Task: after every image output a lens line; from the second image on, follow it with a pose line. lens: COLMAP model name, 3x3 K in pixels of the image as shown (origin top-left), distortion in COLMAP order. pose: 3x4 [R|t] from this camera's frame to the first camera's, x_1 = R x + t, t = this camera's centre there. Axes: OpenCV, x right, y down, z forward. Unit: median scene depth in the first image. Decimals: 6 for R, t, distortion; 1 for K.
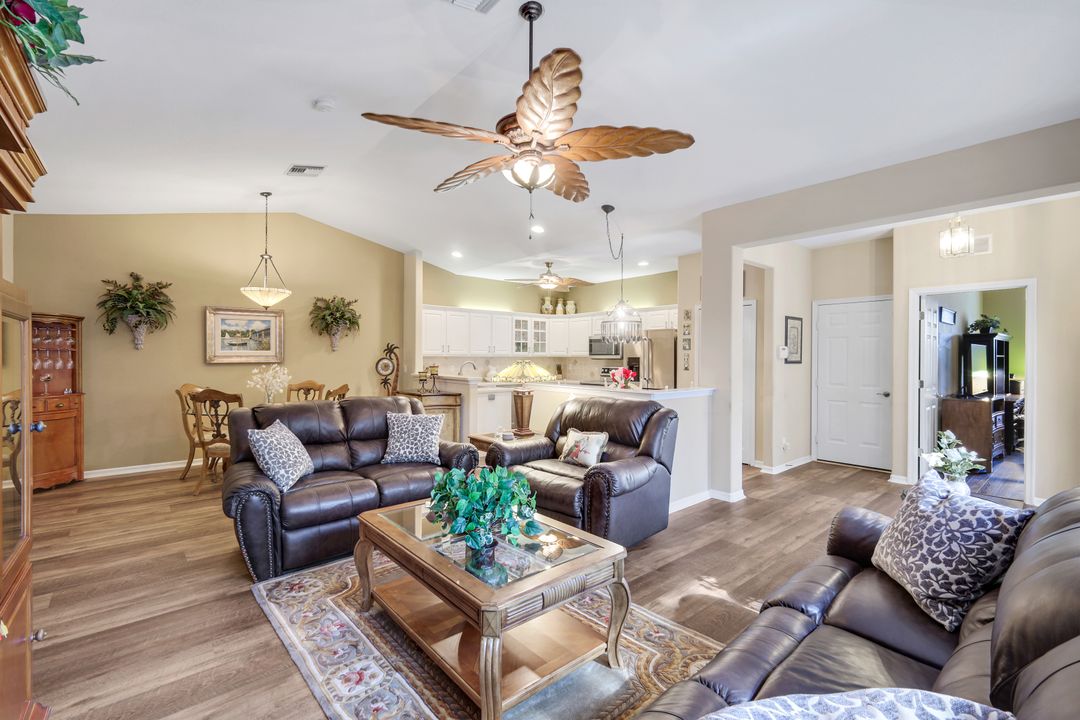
lens RADIAL K [[471.0, 0, 545.8], [0, 471.0, 355.5], [0, 0, 1]] dist [0.004571, -0.000493]
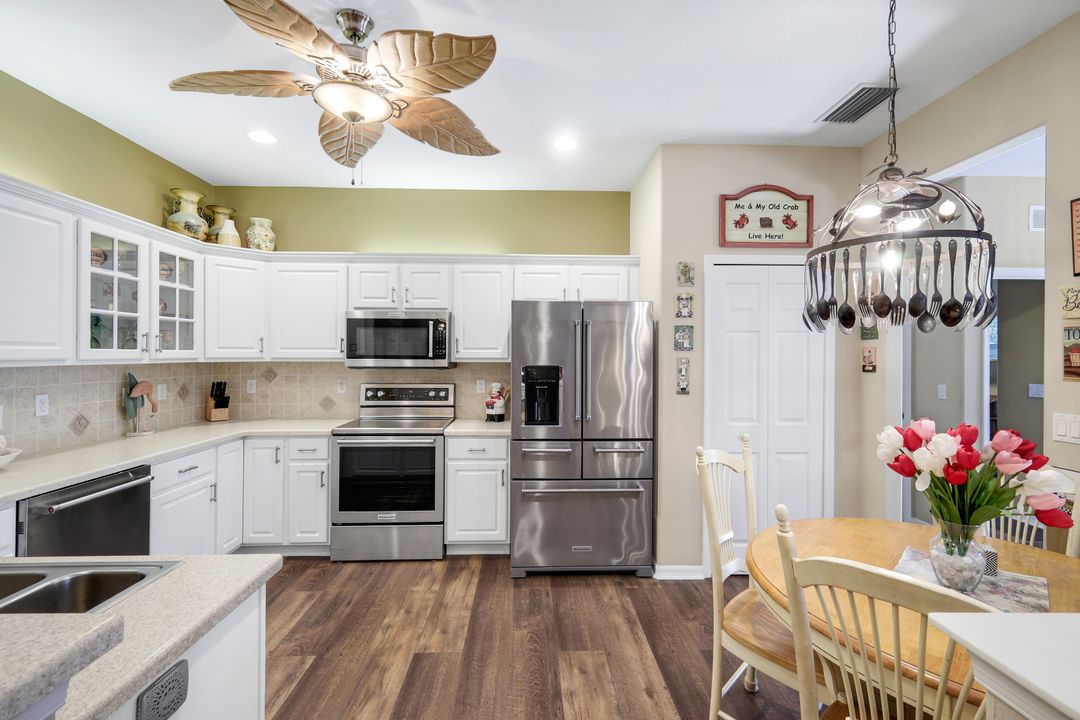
lens RADIAL K [[471.0, 0, 541.2], [0, 471.0, 353.3], [0, 0, 1]] dist [0.004571, -0.000493]
pose [[0.640615, 0.001801, 0.767860, -0.151264], [-0.005867, 0.999980, 0.002550, -0.009764], [-0.767840, -0.006139, 0.640613, 0.861165]]
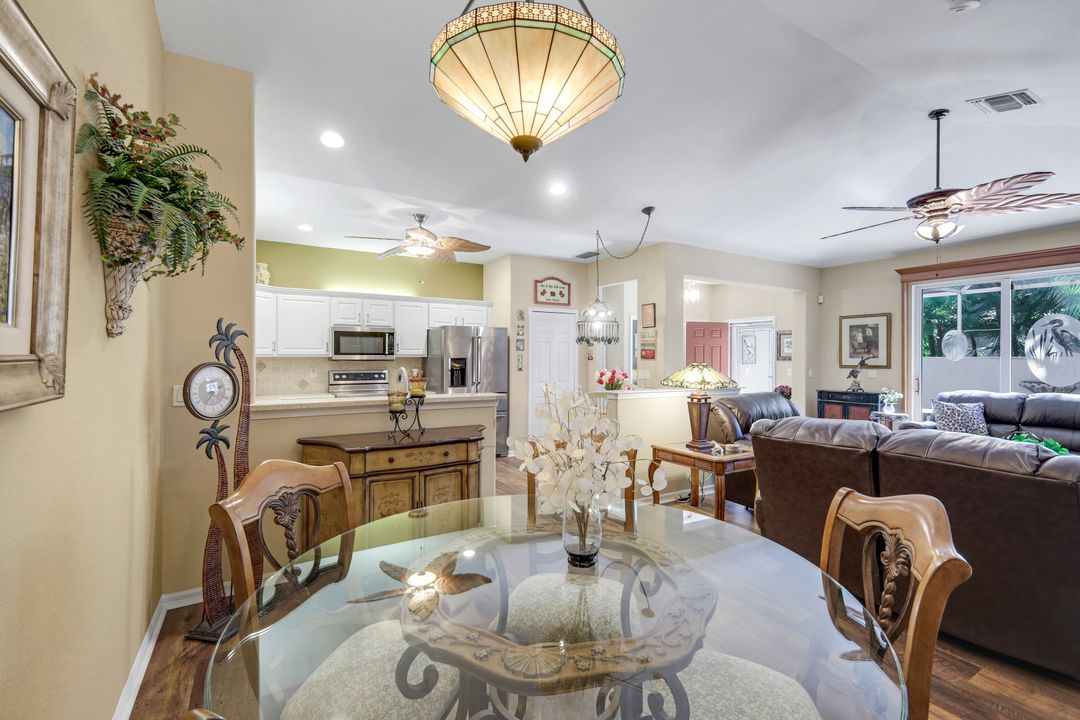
lens RADIAL K [[471.0, 0, 536.9], [0, 471.0, 356.6], [0, 0, 1]] dist [0.004571, -0.000493]
pose [[0.188861, -0.001605, 0.982003, -0.708715], [-0.004990, 0.999984, 0.002594, -0.001673], [-0.981991, -0.005390, 0.188850, 0.824861]]
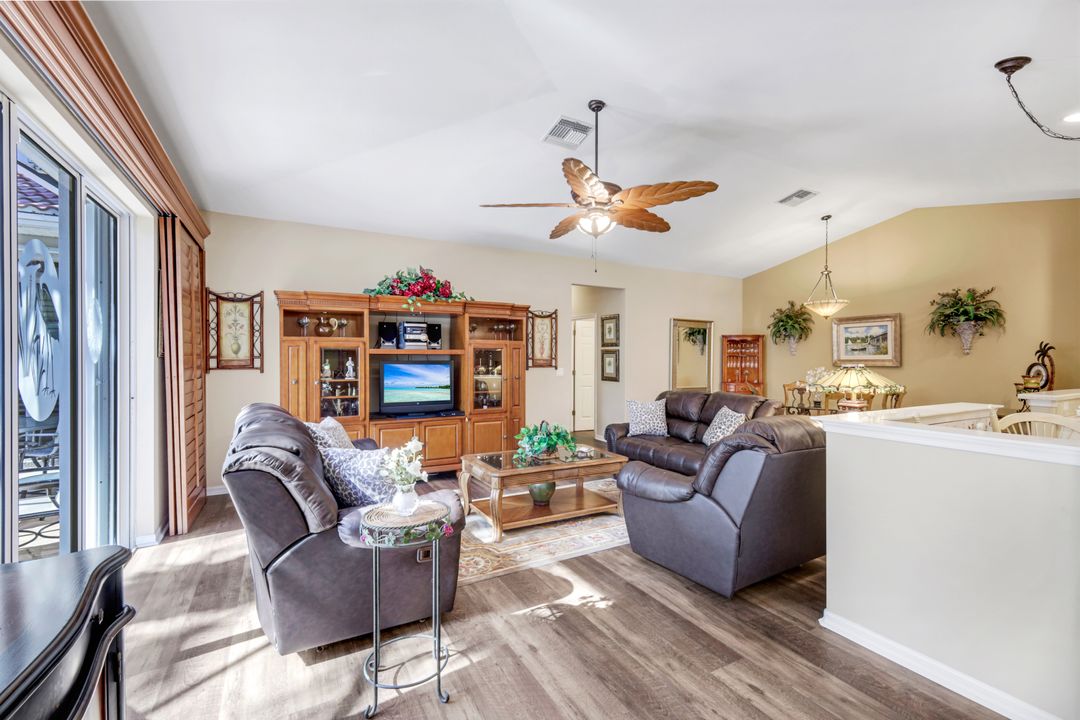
lens RADIAL K [[471.0, 0, 536.7], [0, 471.0, 355.3], [0, 0, 1]] dist [0.004571, -0.000493]
pose [[-0.214127, -0.010558, -0.976749, 0.575676], [-0.003299, 0.999944, -0.010086, 0.003699], [0.976800, 0.001062, -0.214150, 0.488230]]
